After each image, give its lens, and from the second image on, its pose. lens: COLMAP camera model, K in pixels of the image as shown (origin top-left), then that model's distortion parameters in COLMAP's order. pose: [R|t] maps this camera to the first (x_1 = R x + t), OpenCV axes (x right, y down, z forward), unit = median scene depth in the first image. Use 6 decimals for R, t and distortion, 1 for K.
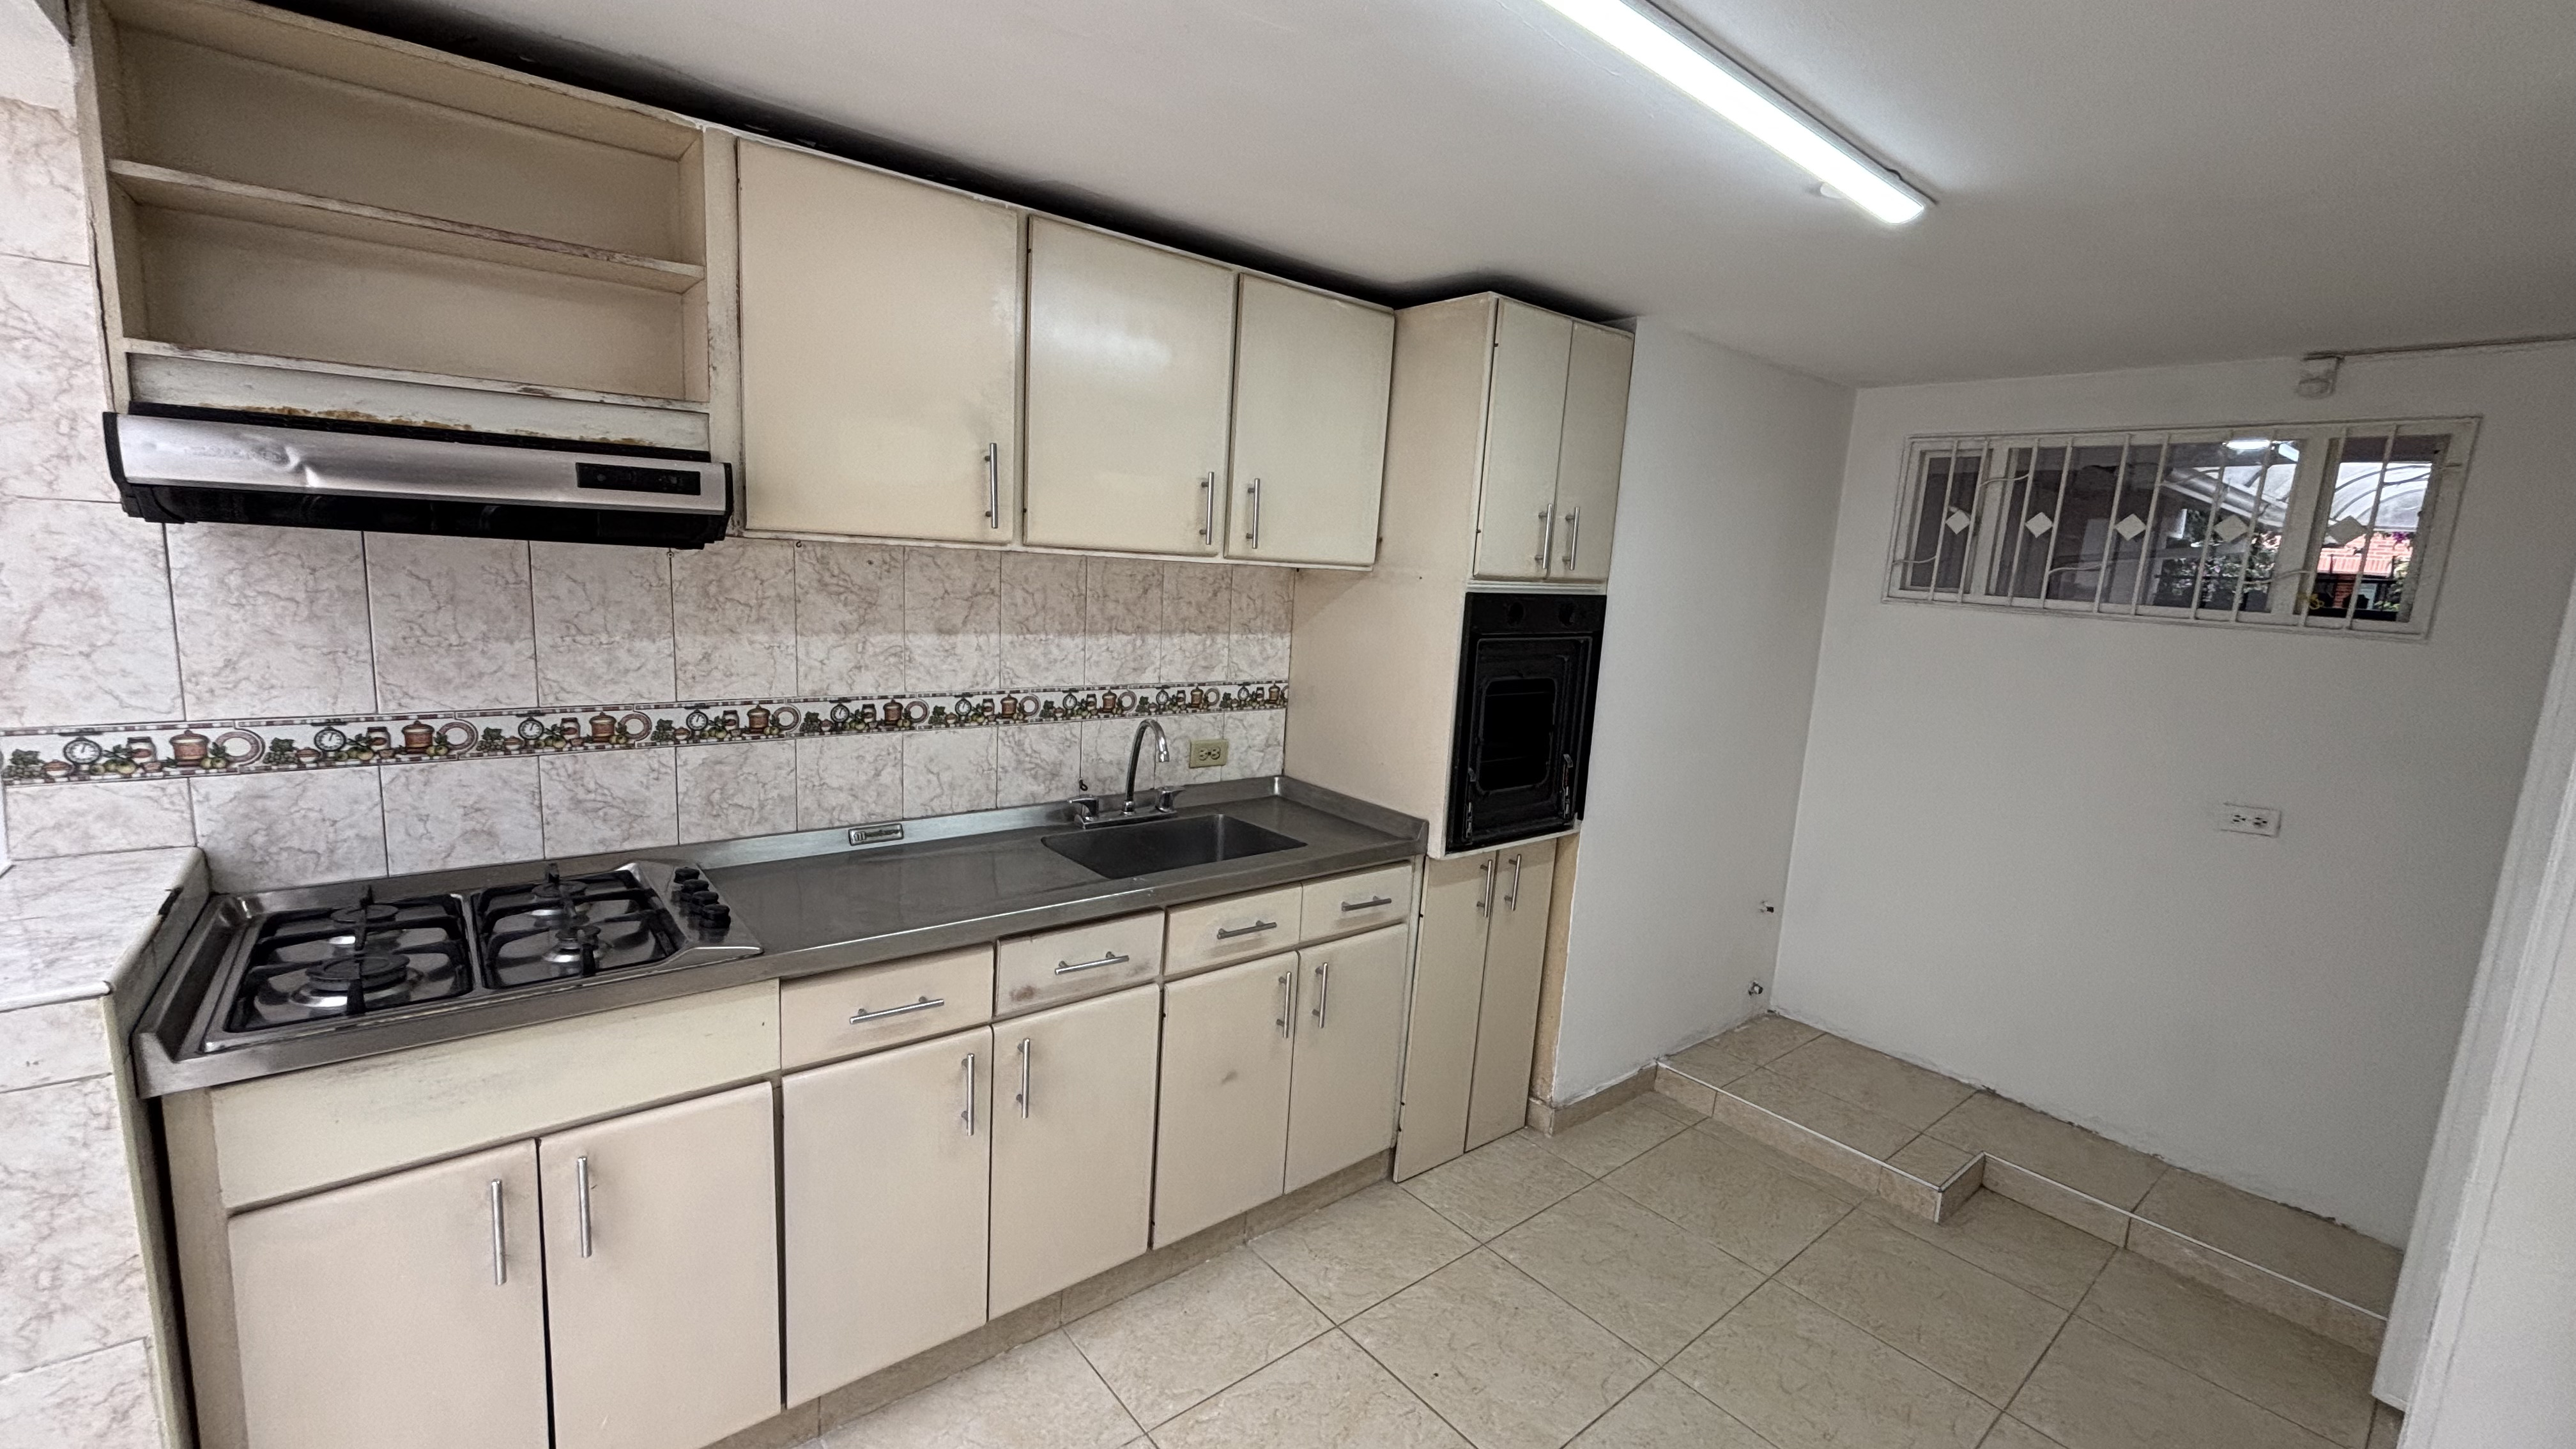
lens RADIAL K [[1046.4, 0, 1285.6], [0, 1046.4, 720.5], [0, 0, 1]] dist [-0.000471, -0.000165]
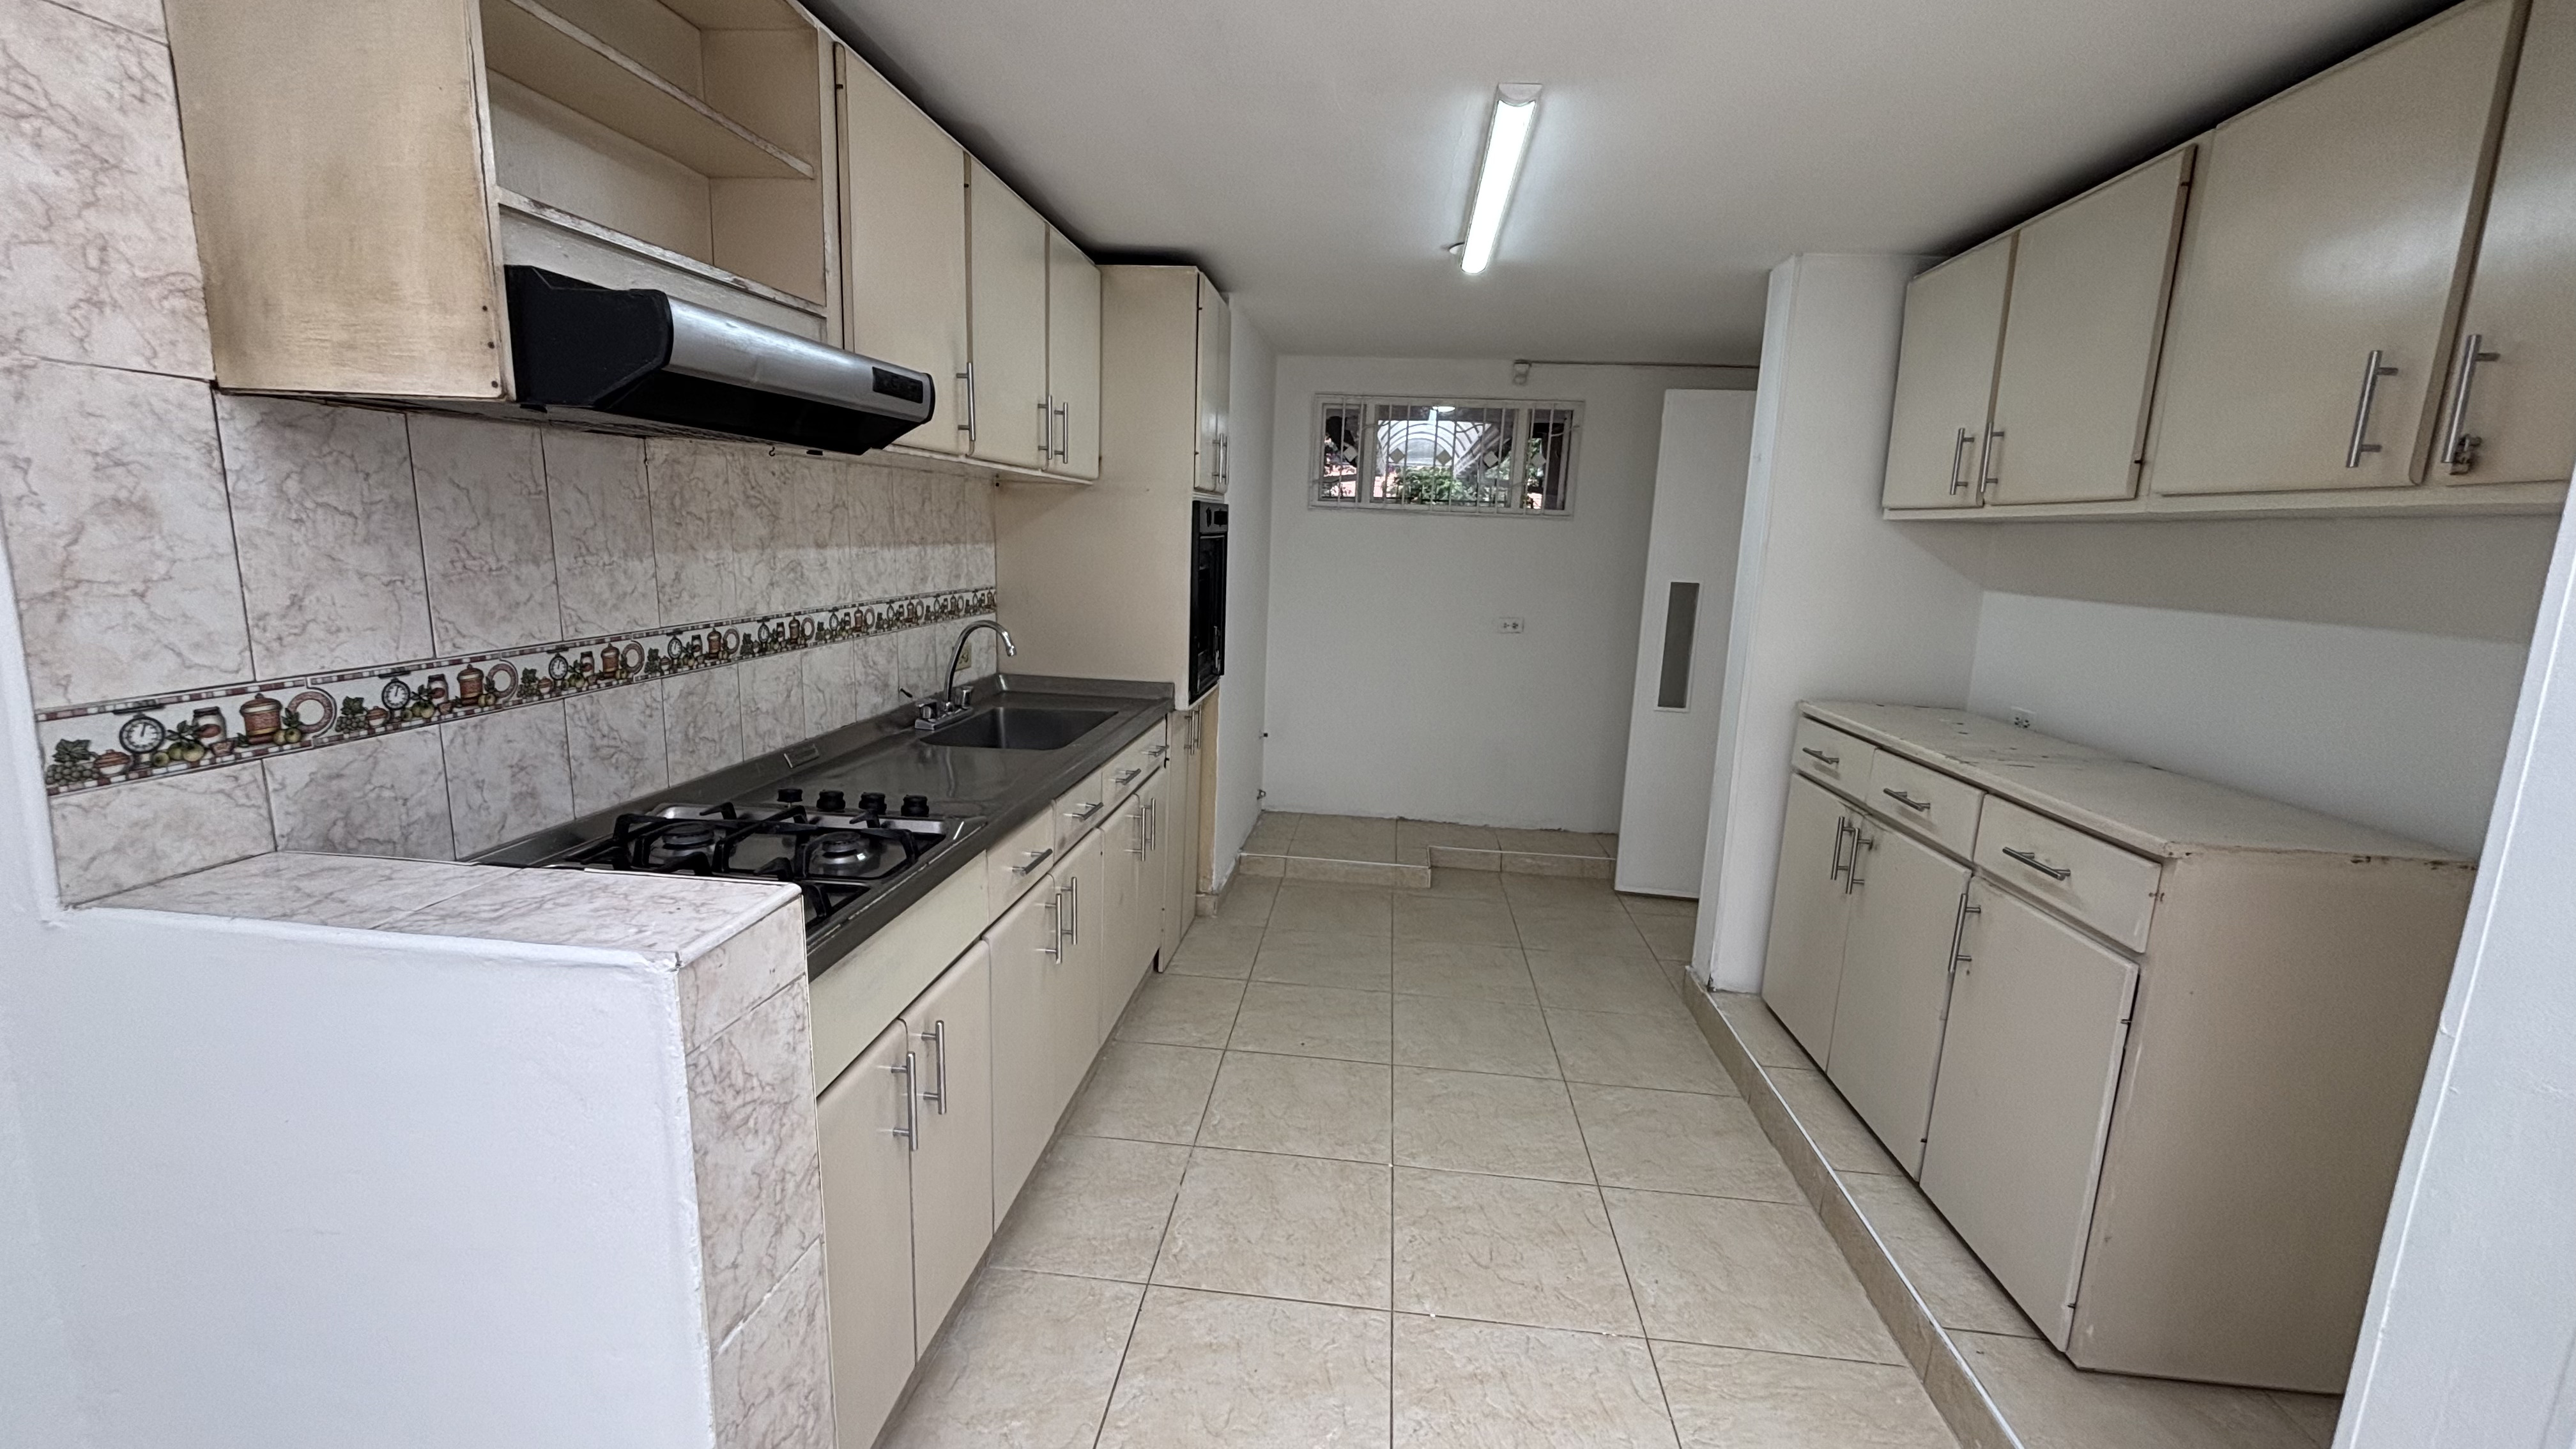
lens RADIAL K [[1053.1, 0, 1285.4], [0, 1053.1, 726.7], [0, 0, 1]] dist [0.002326, 0.000422]
pose [[0.710210, -0.164529, 0.684494, -0.894096], [0.118469, 0.986372, 0.114170, 0.027909], [-0.693950, 0.000007, 0.720023, -0.032276]]
